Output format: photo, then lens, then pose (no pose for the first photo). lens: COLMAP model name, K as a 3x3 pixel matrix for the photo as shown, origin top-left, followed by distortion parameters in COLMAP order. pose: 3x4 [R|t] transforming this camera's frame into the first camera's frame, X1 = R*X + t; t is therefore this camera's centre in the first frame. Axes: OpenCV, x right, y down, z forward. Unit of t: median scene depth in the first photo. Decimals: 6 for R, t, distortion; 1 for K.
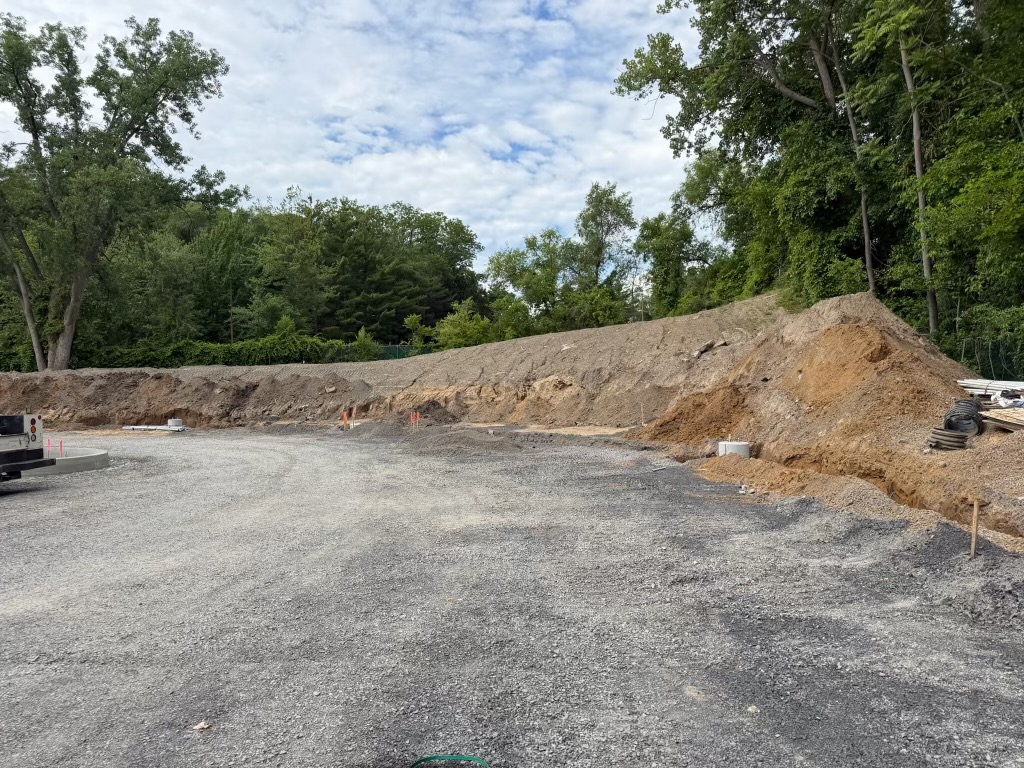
lens RADIAL K [[745.5, 0, 512.0], [0, 745.5, 384.0], [0, 0, 1]] dist [0.017527, -0.005272]
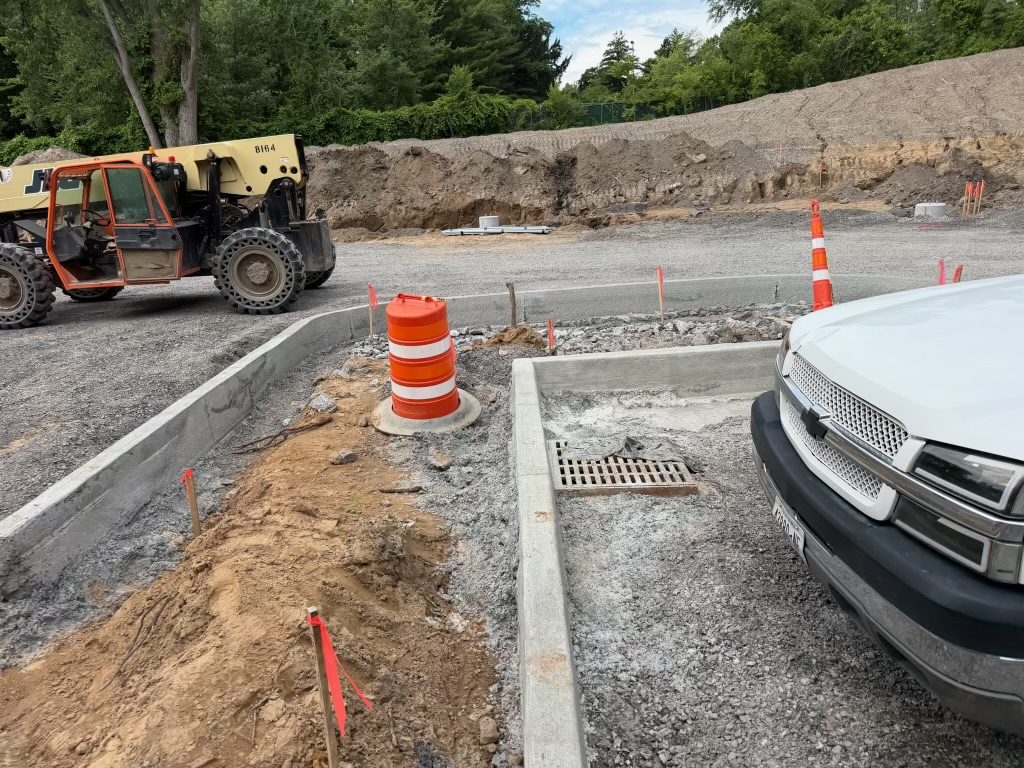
lens RADIAL K [[745.5, 0, 512.0], [0, 745.5, 384.0], [0, 0, 1]] dist [0.017527, -0.005272]
pose [[0.997920, -0.058086, 0.027944, -0.321408], [0.047919, 0.958478, 0.281113, 0.003482], [-0.043113, -0.279189, 0.959268, 0.227234]]
